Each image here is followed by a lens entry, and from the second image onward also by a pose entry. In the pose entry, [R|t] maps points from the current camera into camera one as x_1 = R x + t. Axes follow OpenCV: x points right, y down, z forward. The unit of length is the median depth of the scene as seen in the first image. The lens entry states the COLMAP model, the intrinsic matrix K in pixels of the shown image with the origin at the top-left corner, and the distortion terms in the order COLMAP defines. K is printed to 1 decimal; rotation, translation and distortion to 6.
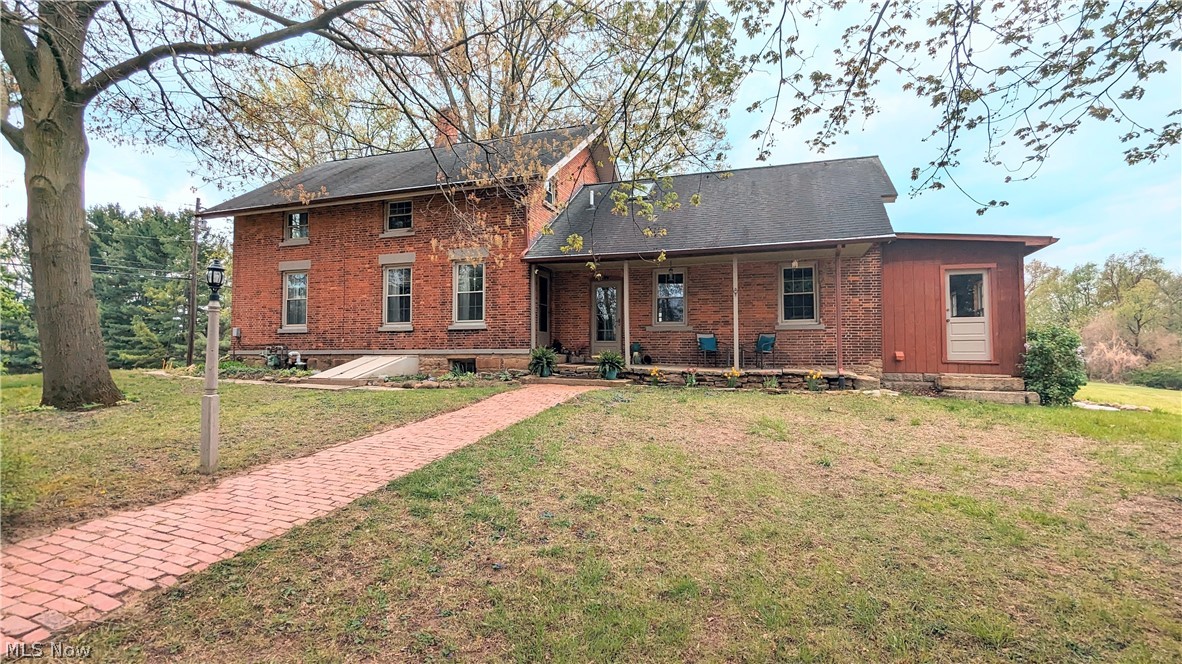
lens RADIAL K [[557.8, 0, 591.7], [0, 557.8, 330.7], [0, 0, 1]] dist [-0.000605, 0.000585]
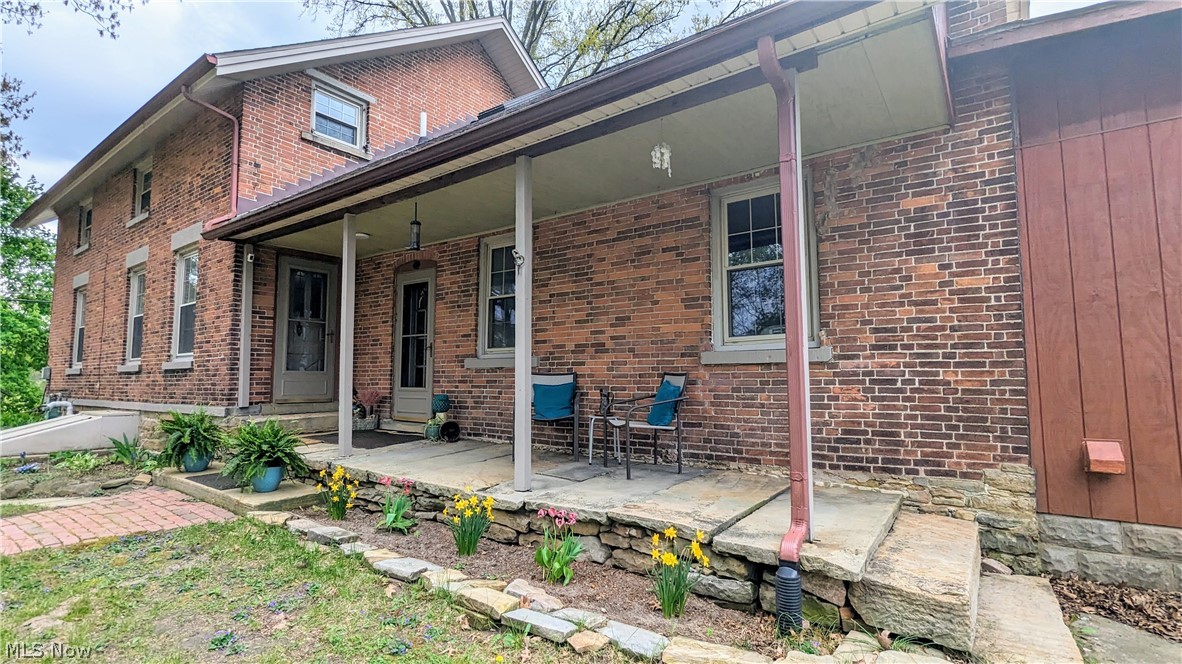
lens RADIAL K [[557.8, 0, 589.6], [0, 557.8, 330.6], [0, 0, 1]] dist [-0.000605, 0.000585]
pose [[0.954426, -0.031265, -0.296805, 0.368027], [0.018439, 0.998775, -0.045915, -0.008316], [0.297877, 0.038350, 0.953834, 0.617935]]
